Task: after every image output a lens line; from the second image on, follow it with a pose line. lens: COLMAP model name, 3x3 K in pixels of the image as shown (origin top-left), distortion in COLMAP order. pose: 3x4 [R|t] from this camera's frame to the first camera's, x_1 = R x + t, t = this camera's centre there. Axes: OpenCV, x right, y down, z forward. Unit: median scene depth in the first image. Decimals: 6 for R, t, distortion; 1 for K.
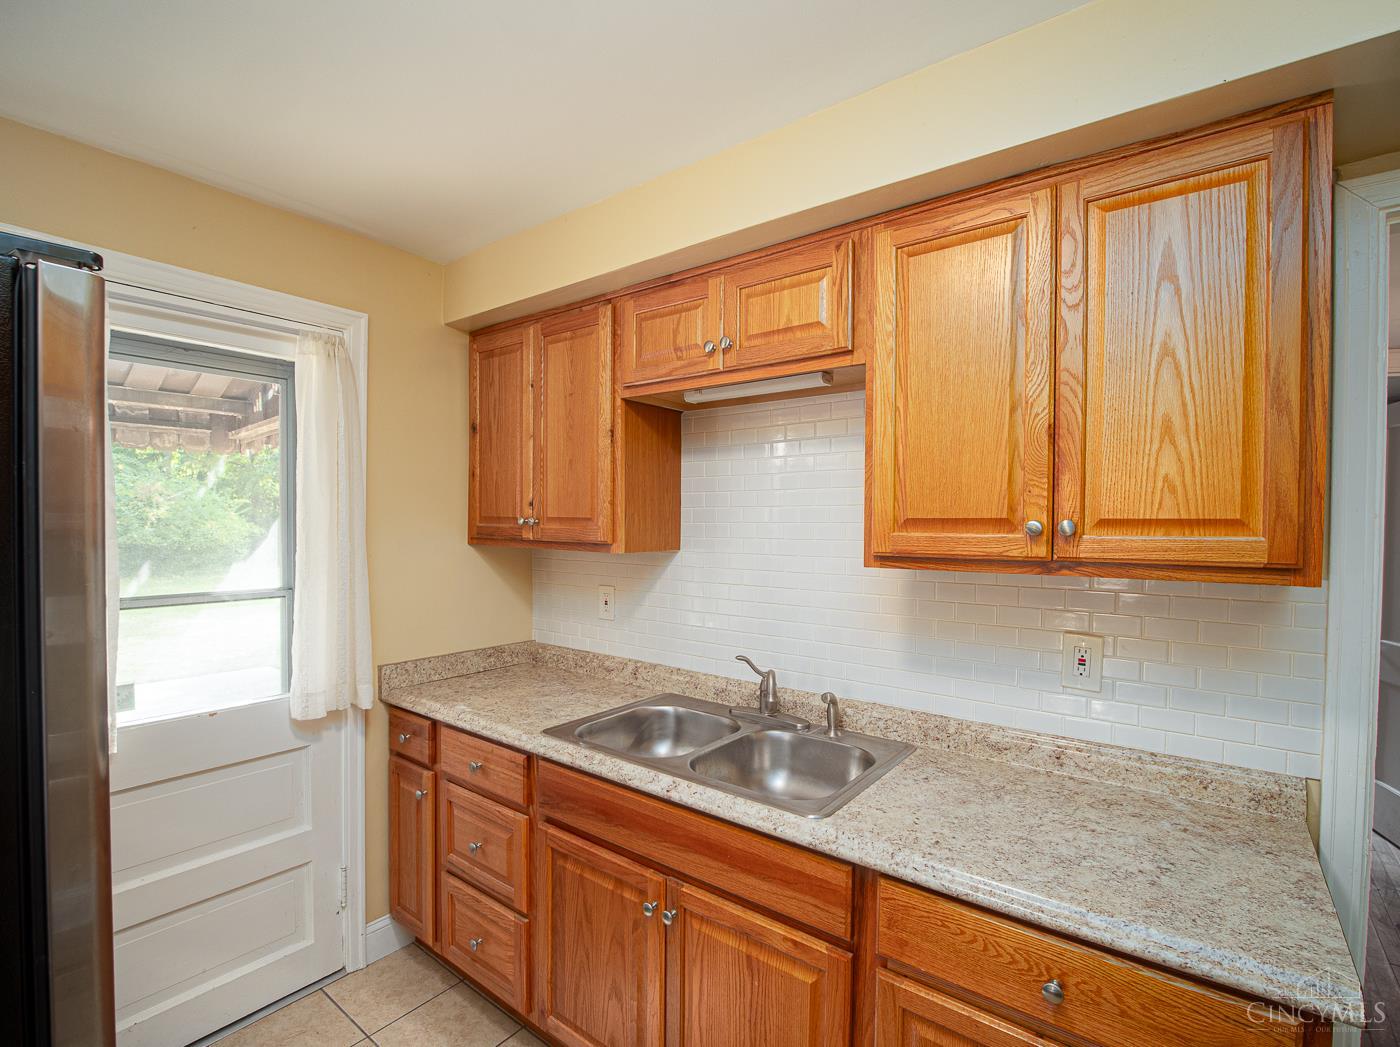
lens RADIAL K [[657.4, 0, 685.5], [0, 657.4, 524.6], [0, 0, 1]] dist [-0.021577, 0.000224]
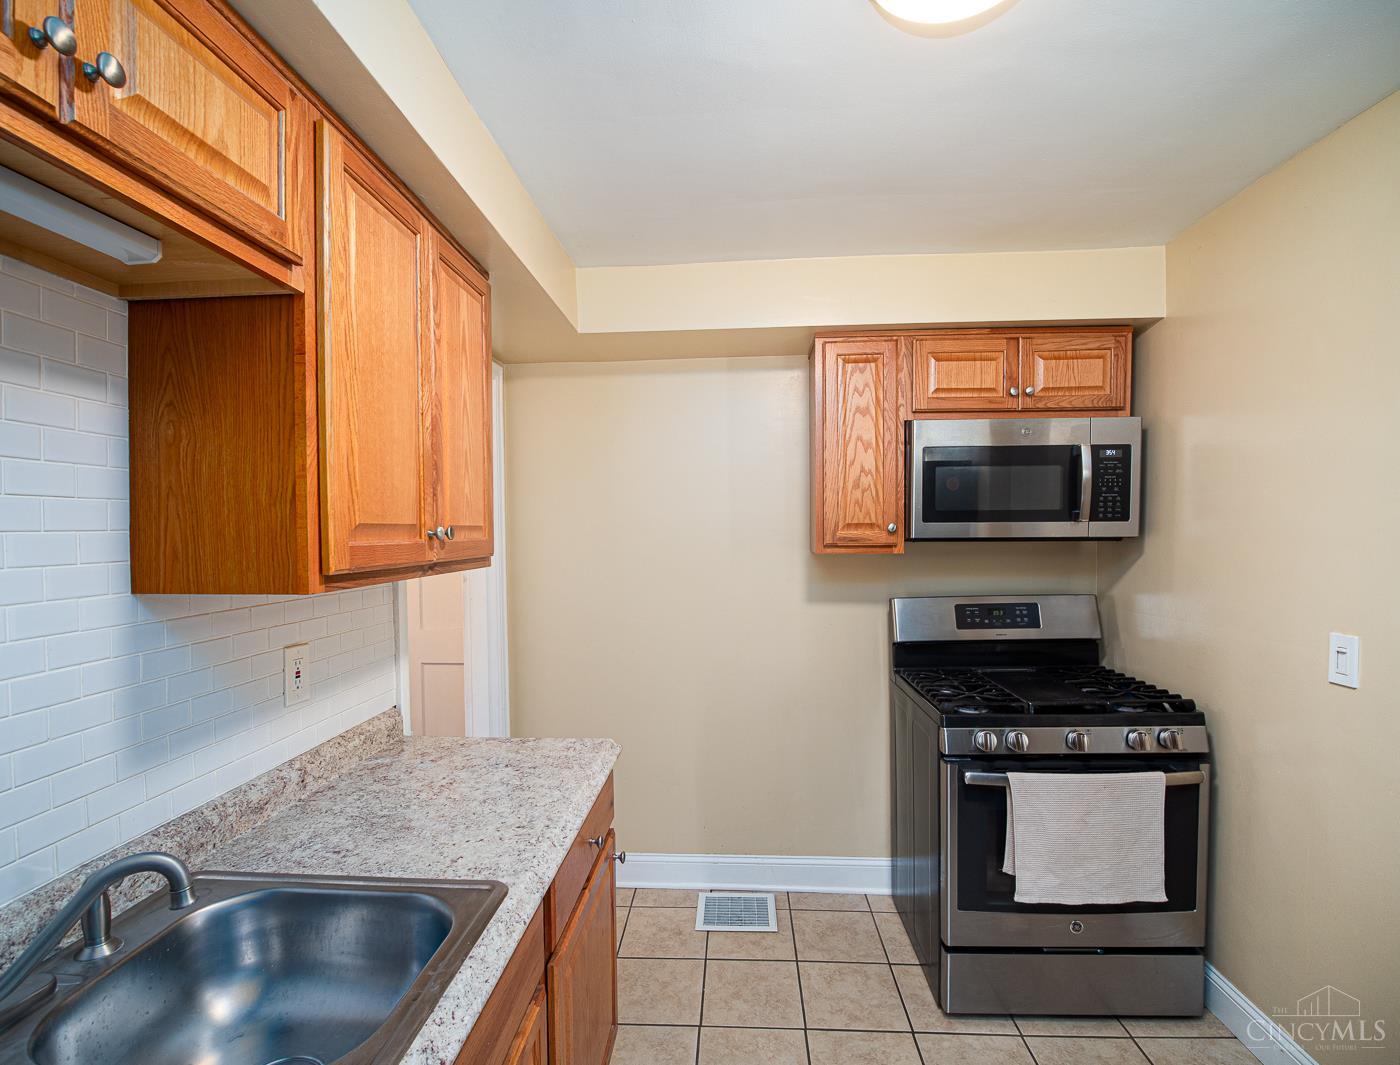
lens RADIAL K [[663.2, 0, 695.6], [0, 663.2, 537.2], [0, 0, 1]] dist [-0.005079, -0.000231]
pose [[-0.554643, -0.014713, 0.831959, -0.582948], [0.003510, 0.999793, 0.020021, -0.008586], [-0.832081, 0.014025, -0.554476, 1.172028]]
